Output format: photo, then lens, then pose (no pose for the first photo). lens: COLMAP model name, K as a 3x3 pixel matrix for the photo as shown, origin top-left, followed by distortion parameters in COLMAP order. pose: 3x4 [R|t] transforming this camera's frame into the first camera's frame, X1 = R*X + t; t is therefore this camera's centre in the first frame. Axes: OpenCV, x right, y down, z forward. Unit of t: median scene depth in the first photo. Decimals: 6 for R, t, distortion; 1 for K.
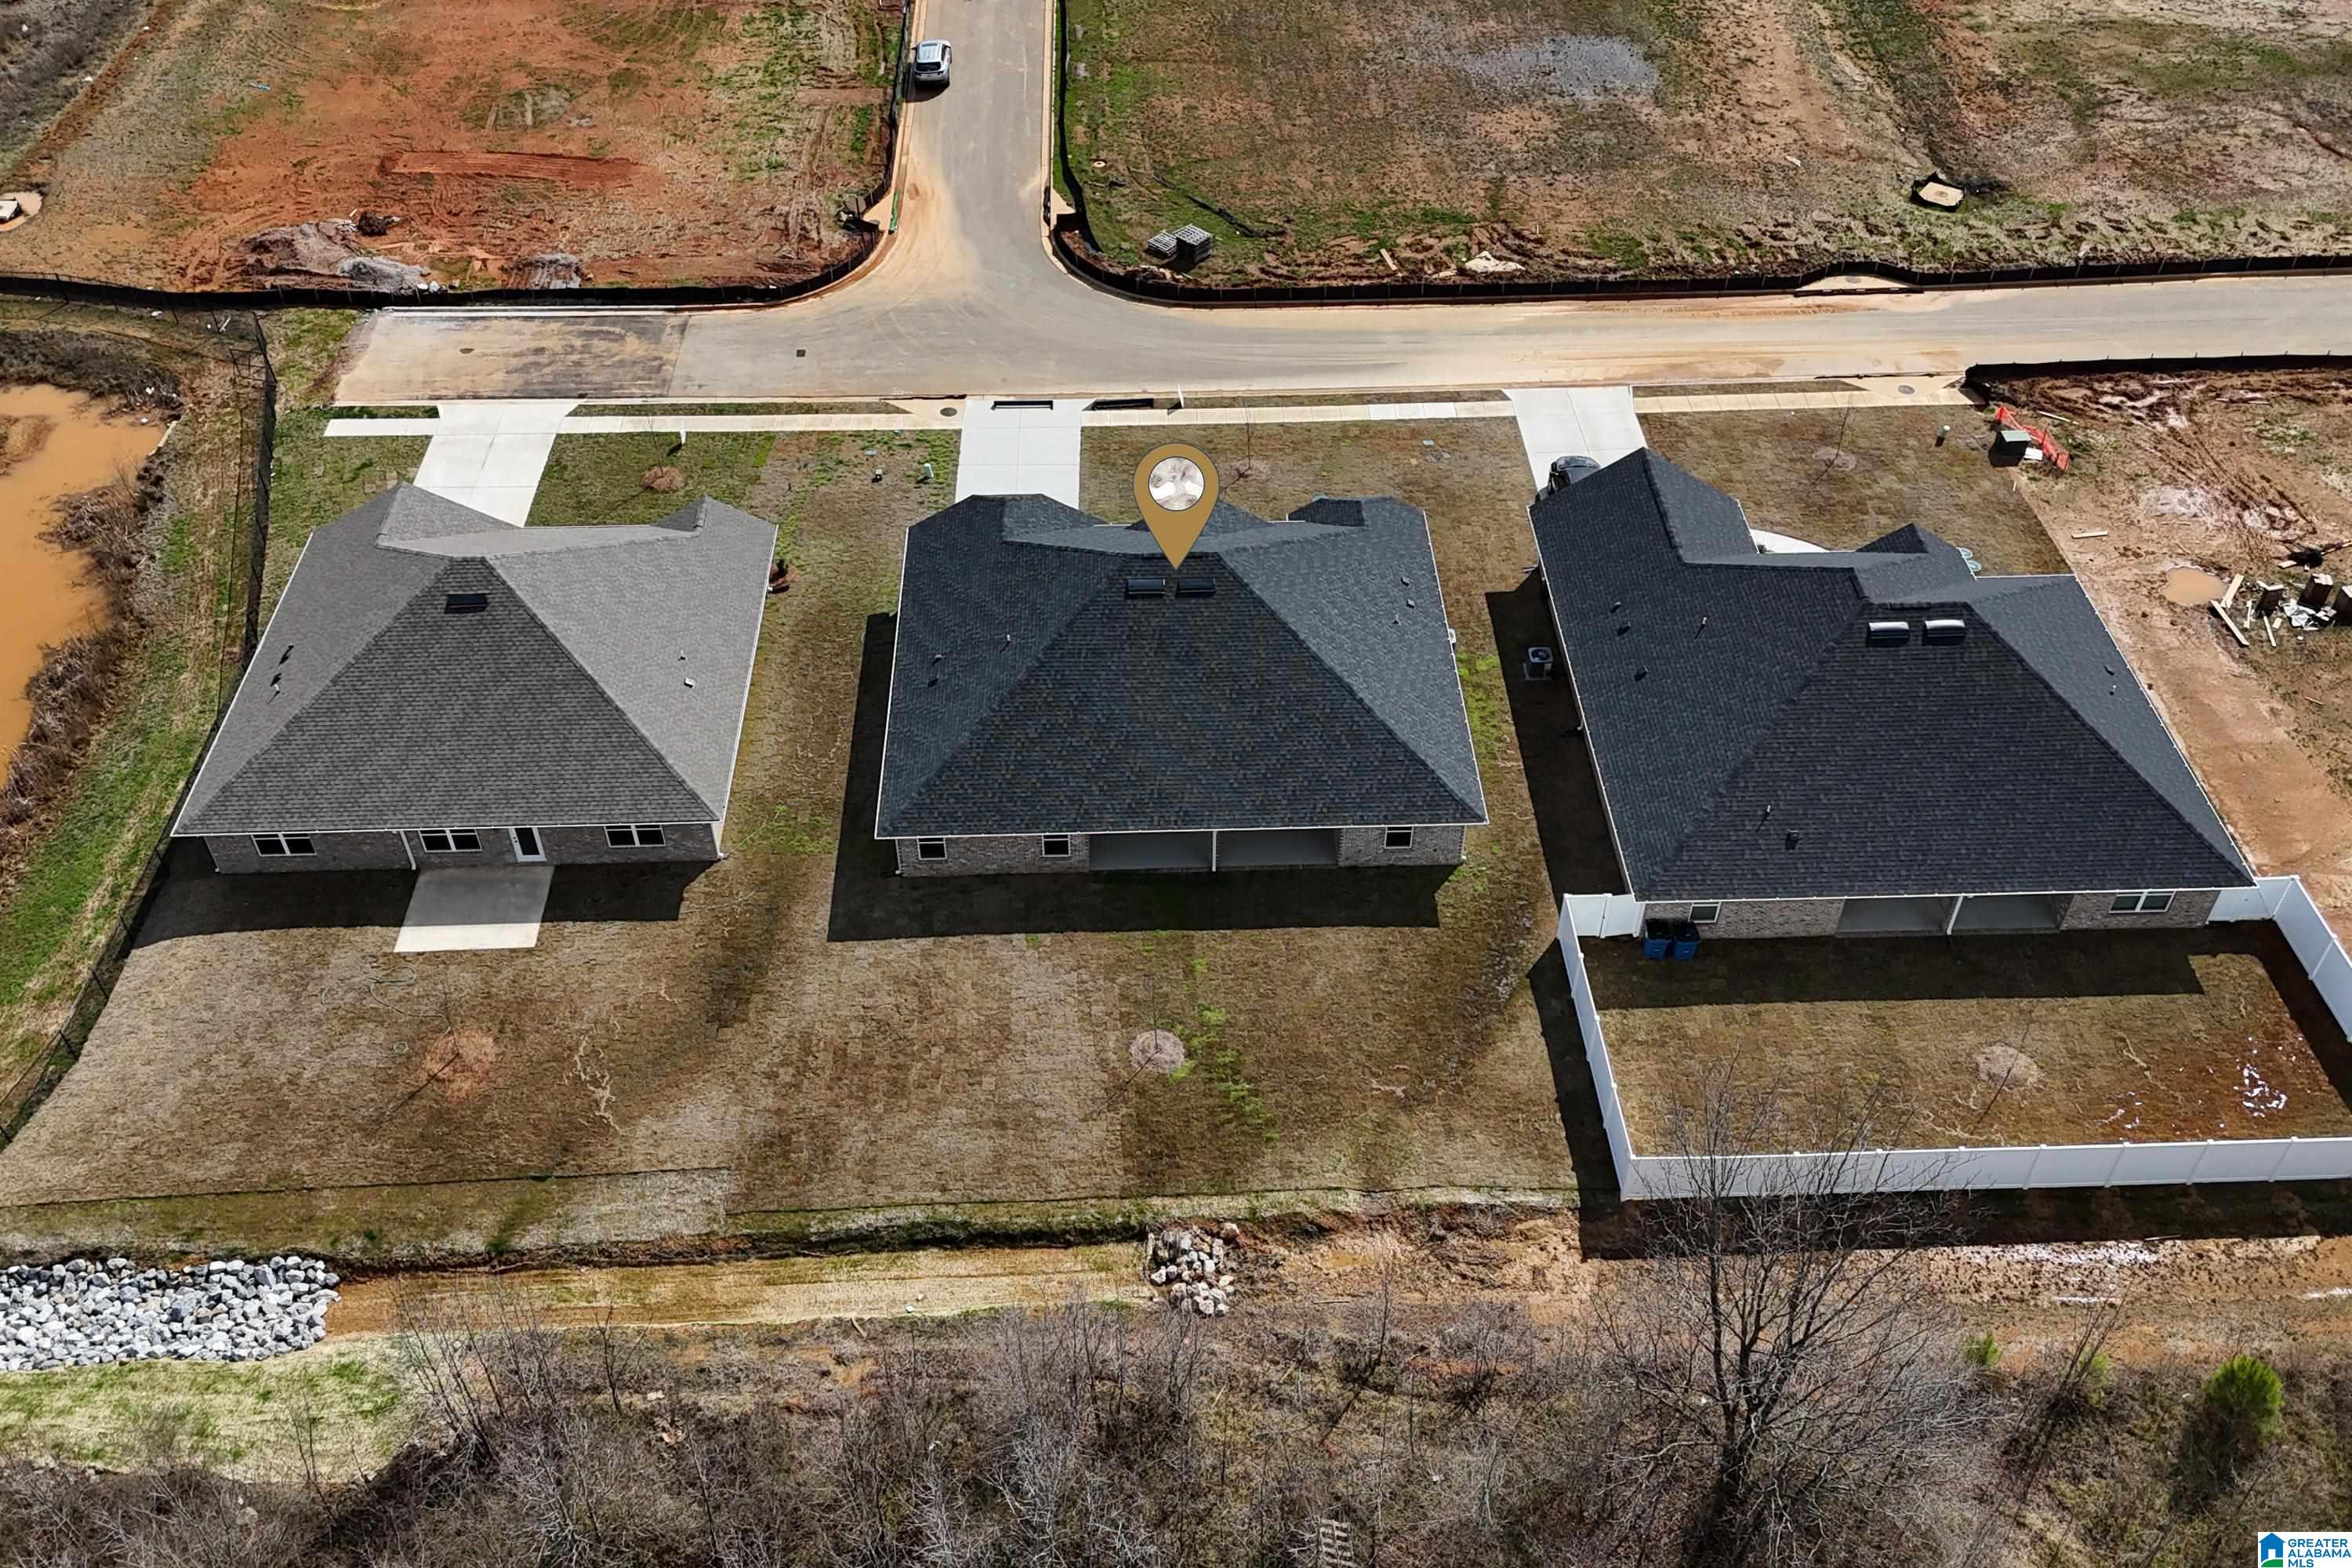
lens RADIAL K [[2049.0, 0, 1175.3], [0, 2049.0, 781.8], [0, 0, 1]] dist [0.063376, -0.043362]
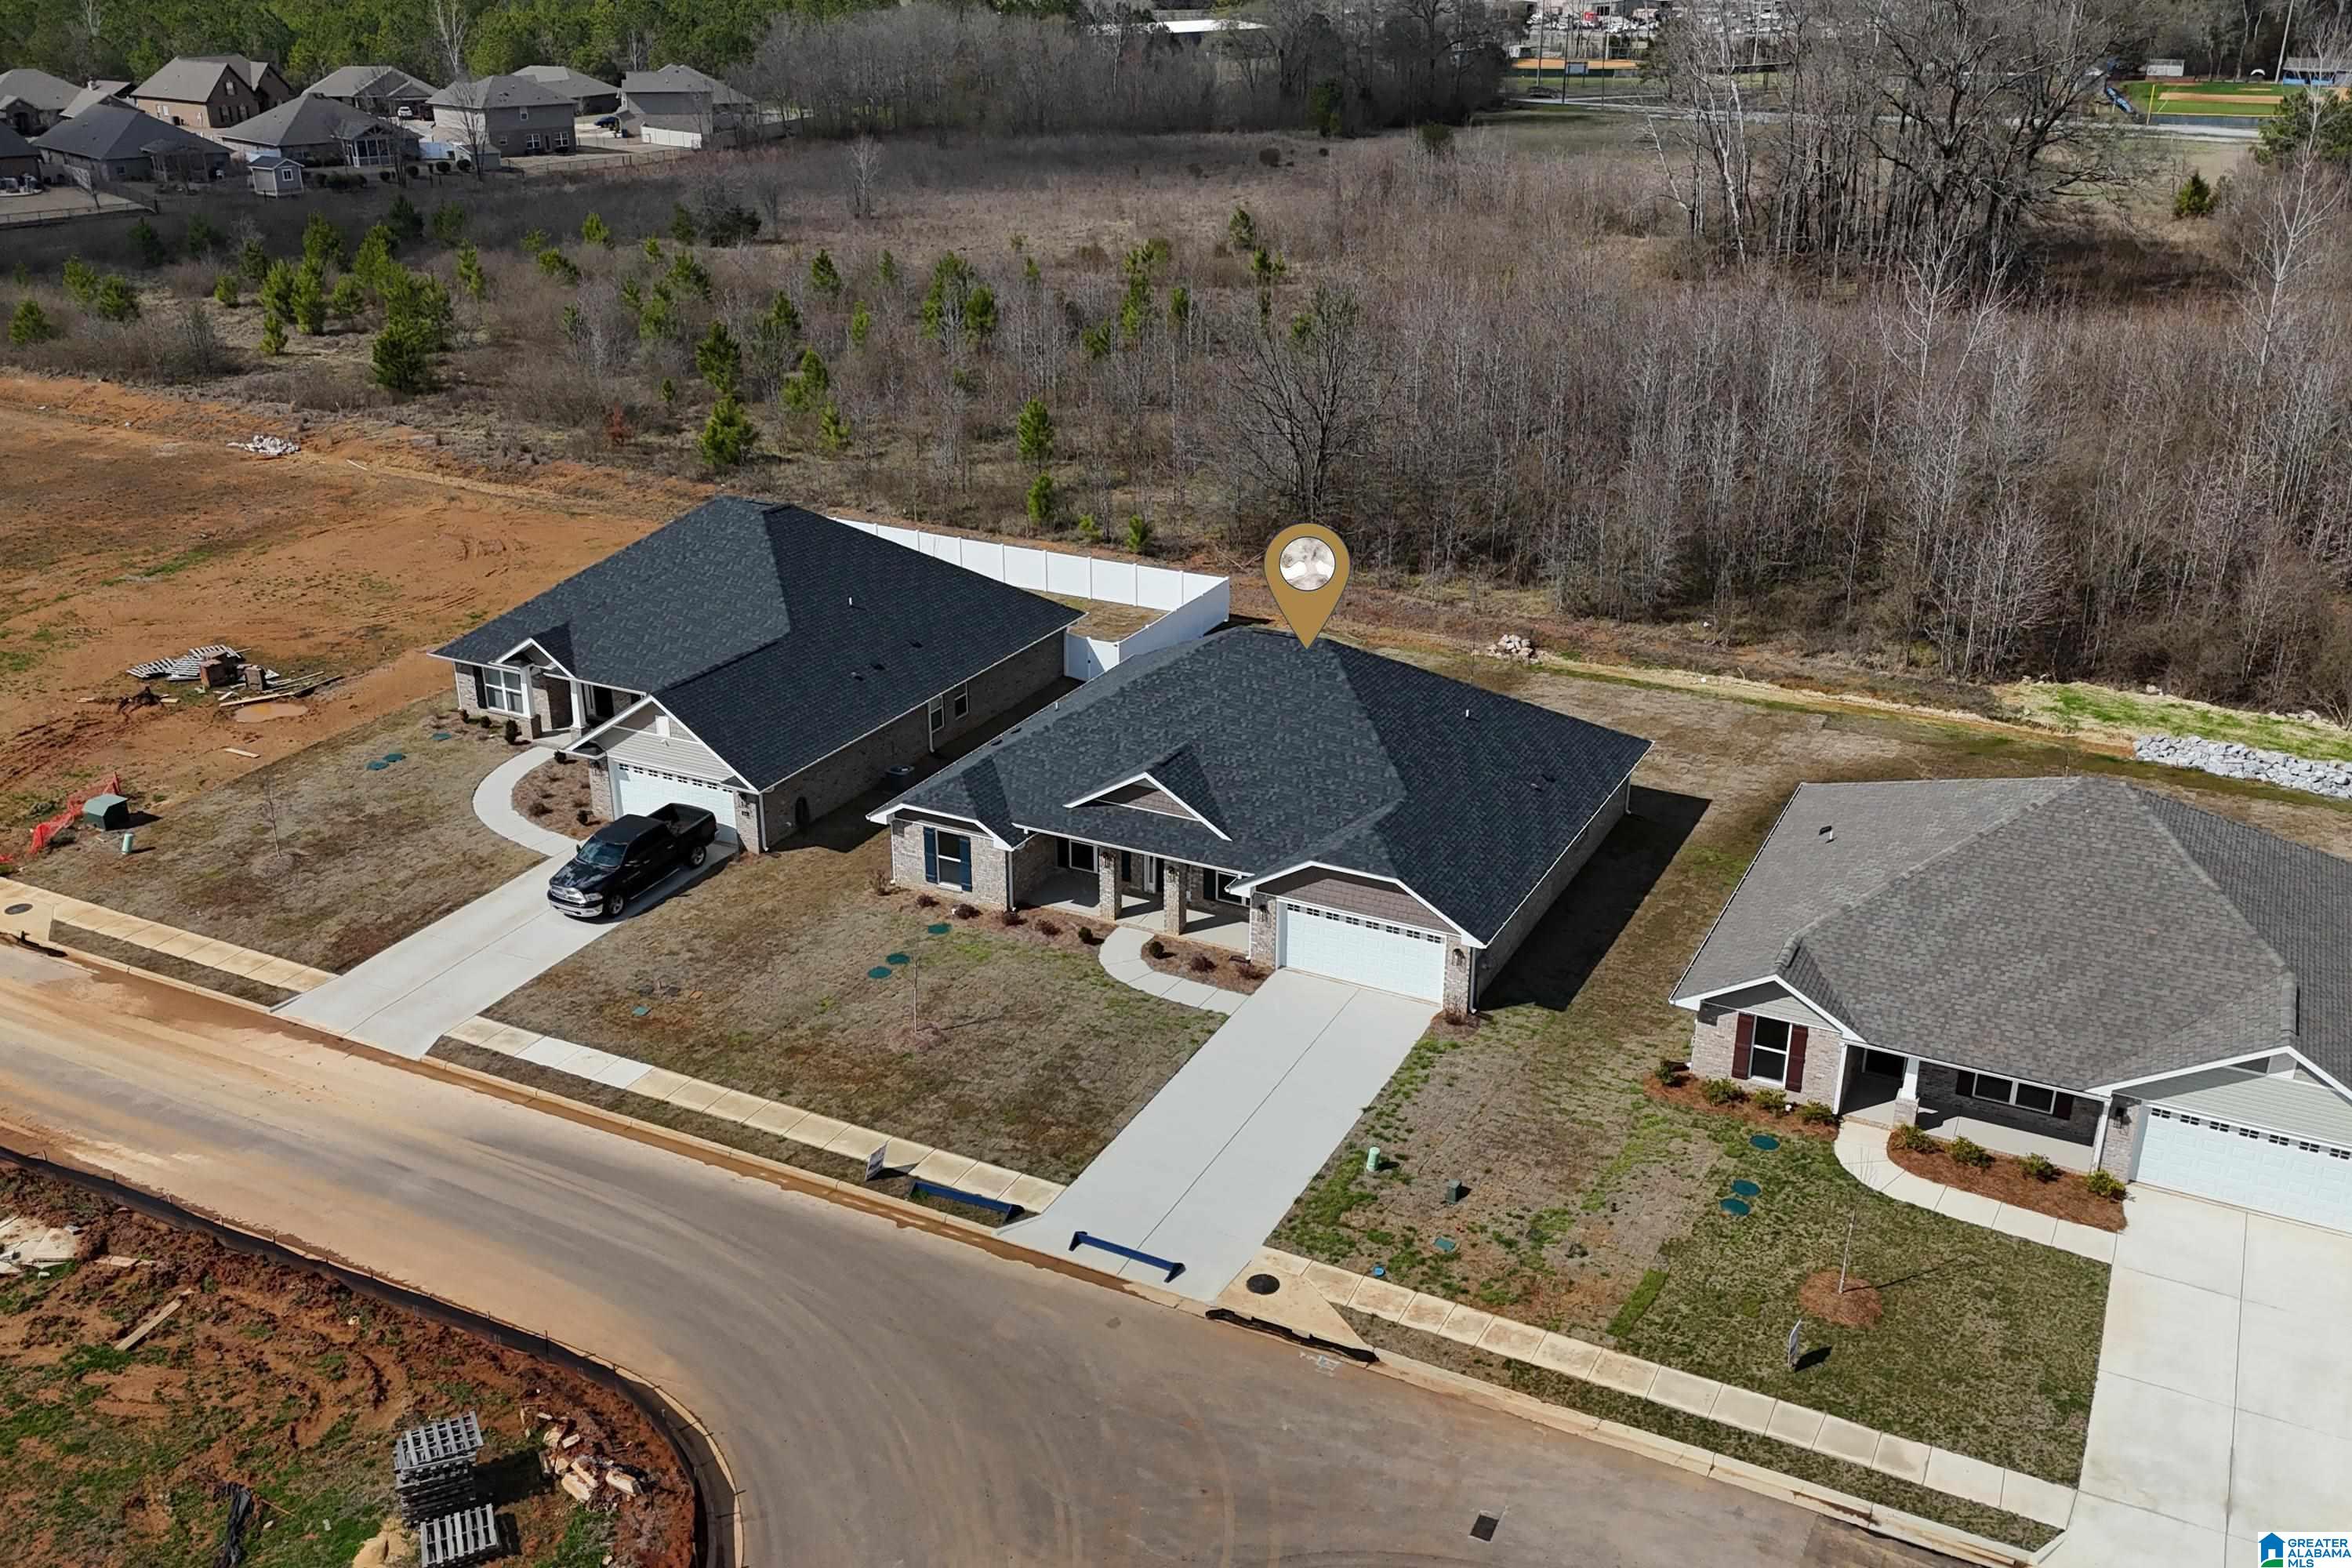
lens RADIAL K [[2049.0, 0, 1175.3], [0, 2049.0, 781.8], [0, 0, 1]] dist [0.063376, -0.043362]
pose [[-0.875085, -0.181966, 0.448459, -0.297897], [0.330521, 0.452178, 0.828427, -0.667487], [-0.353529, 0.873169, -0.335550, 1.068824]]
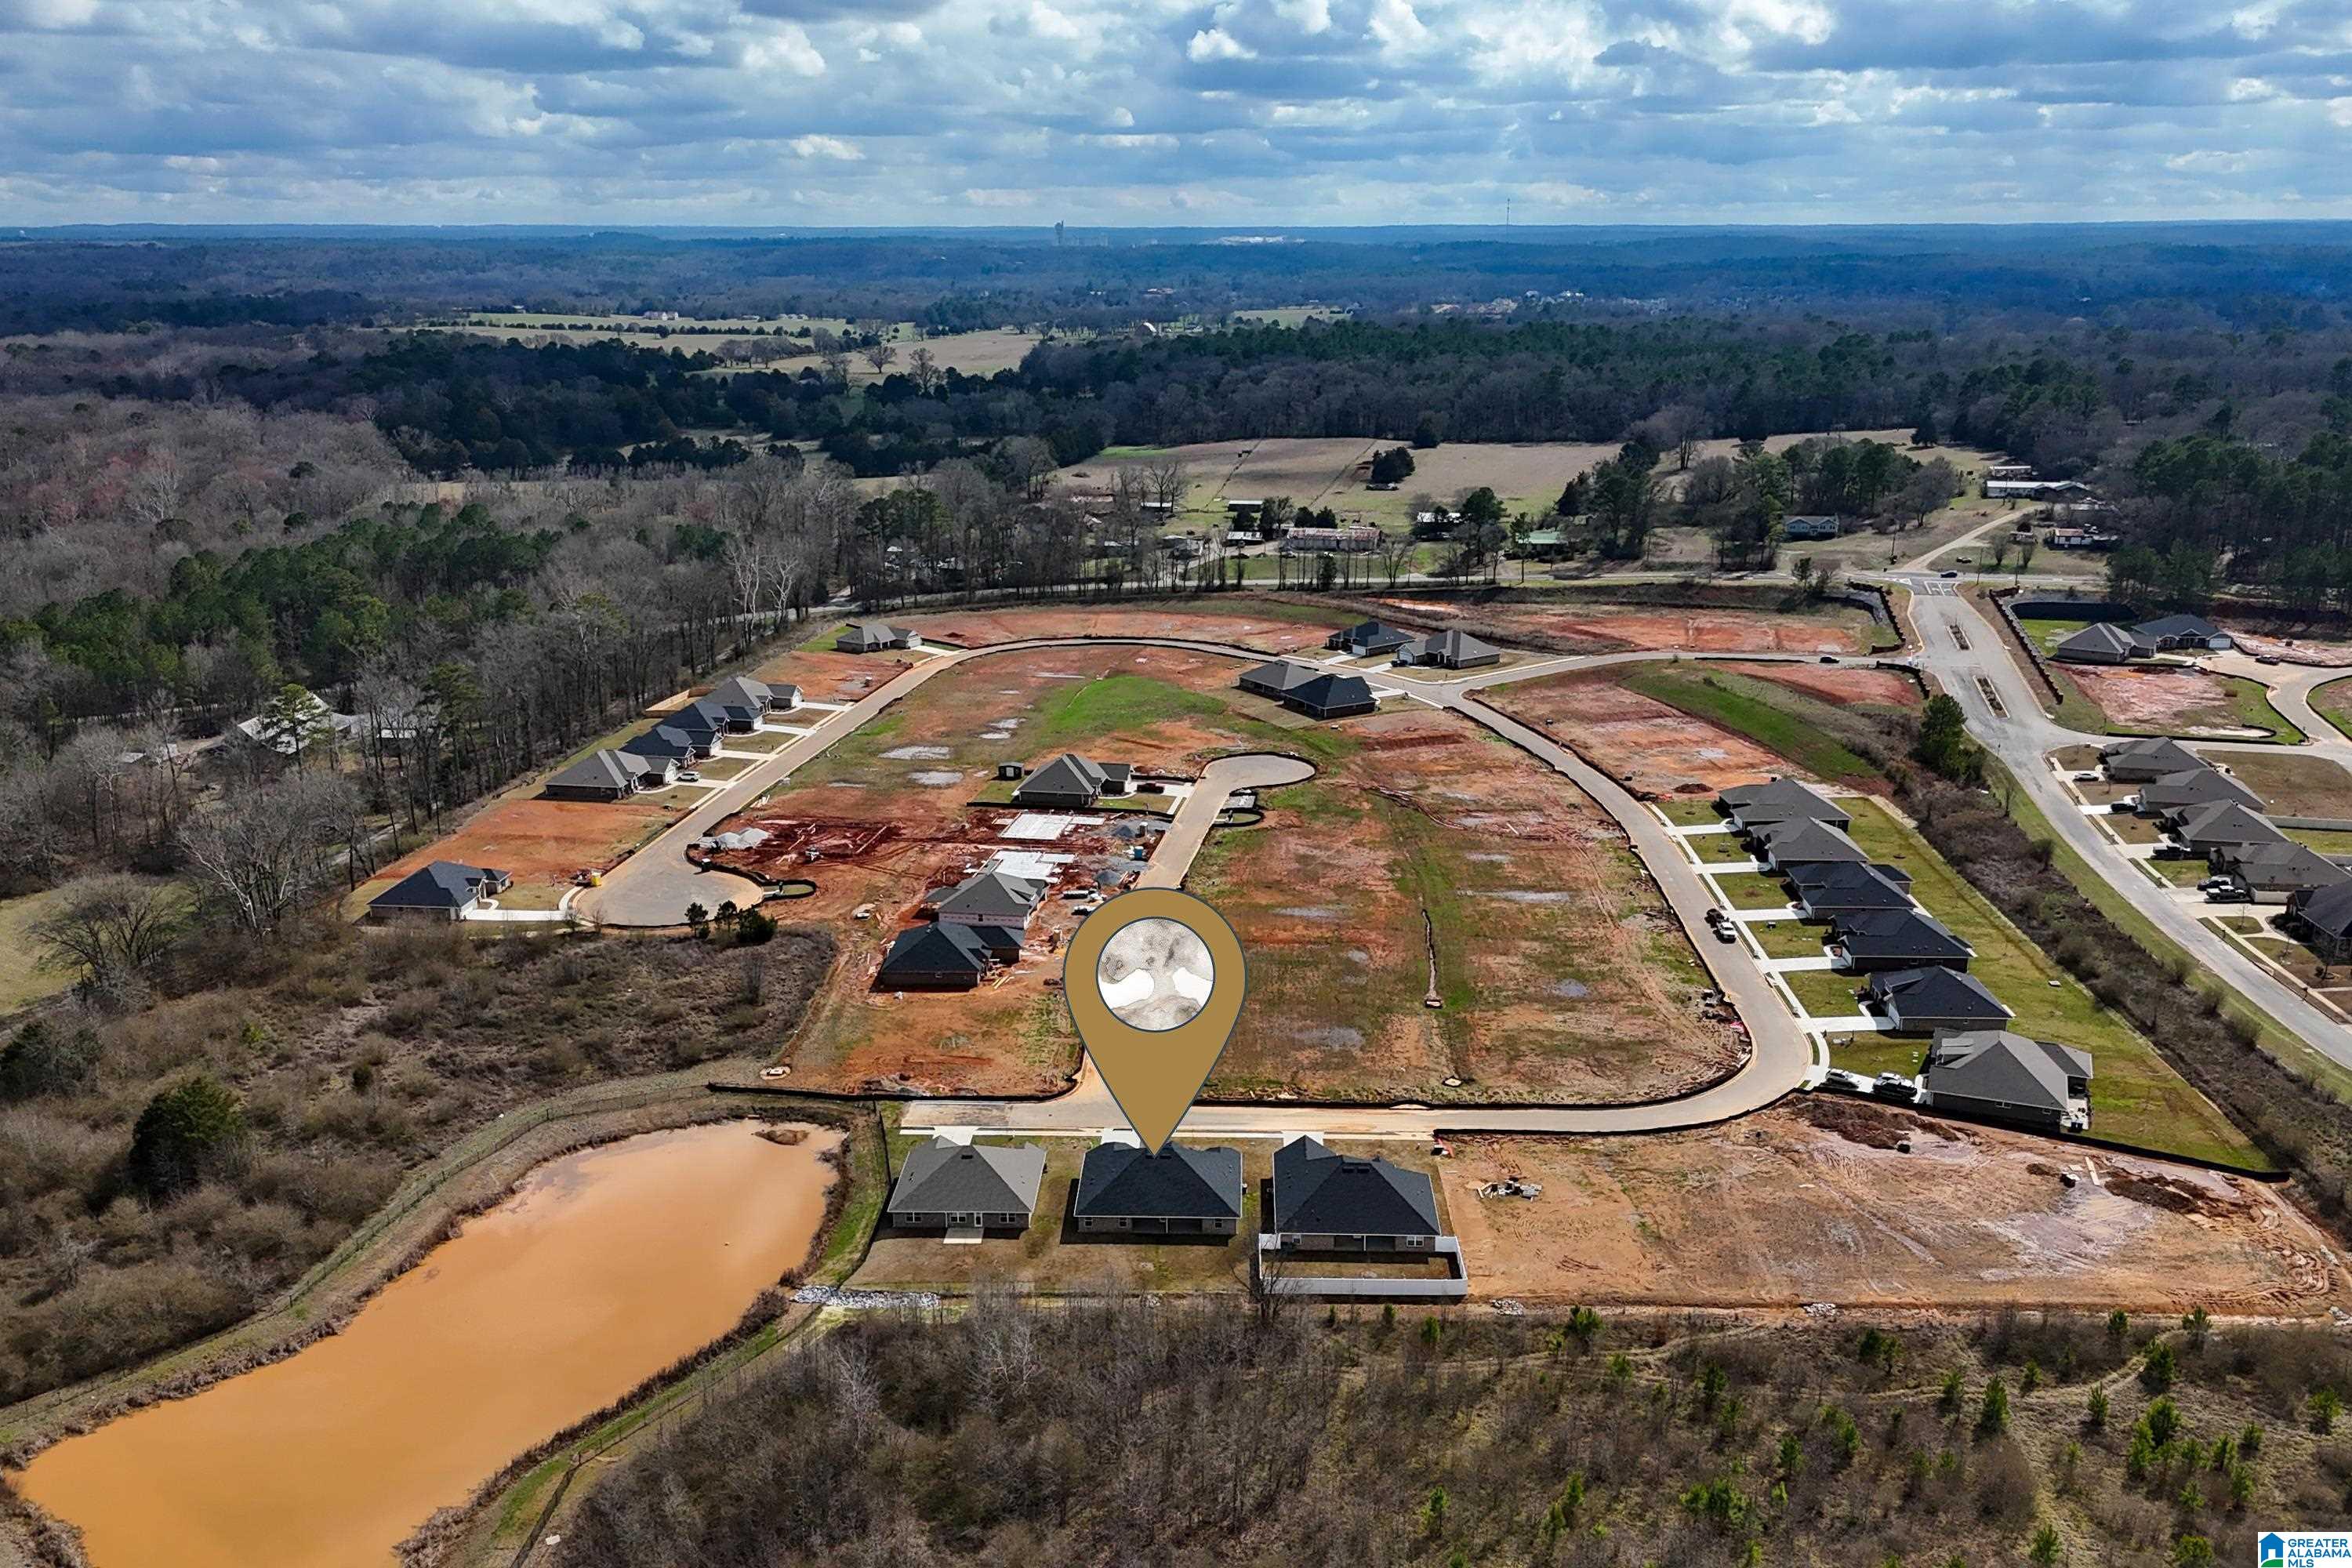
lens RADIAL K [[2064.8, 0, 1176.0], [0, 2064.8, 784.0], [0, 0, 1]] dist [0.191833, -0.343663]
pose [[0.997743, 0.015551, -0.065323, 0.198868], [-0.044008, 0.886207, -0.461194, 0.781054], [0.050718, 0.463028, 0.884891, -1.968575]]
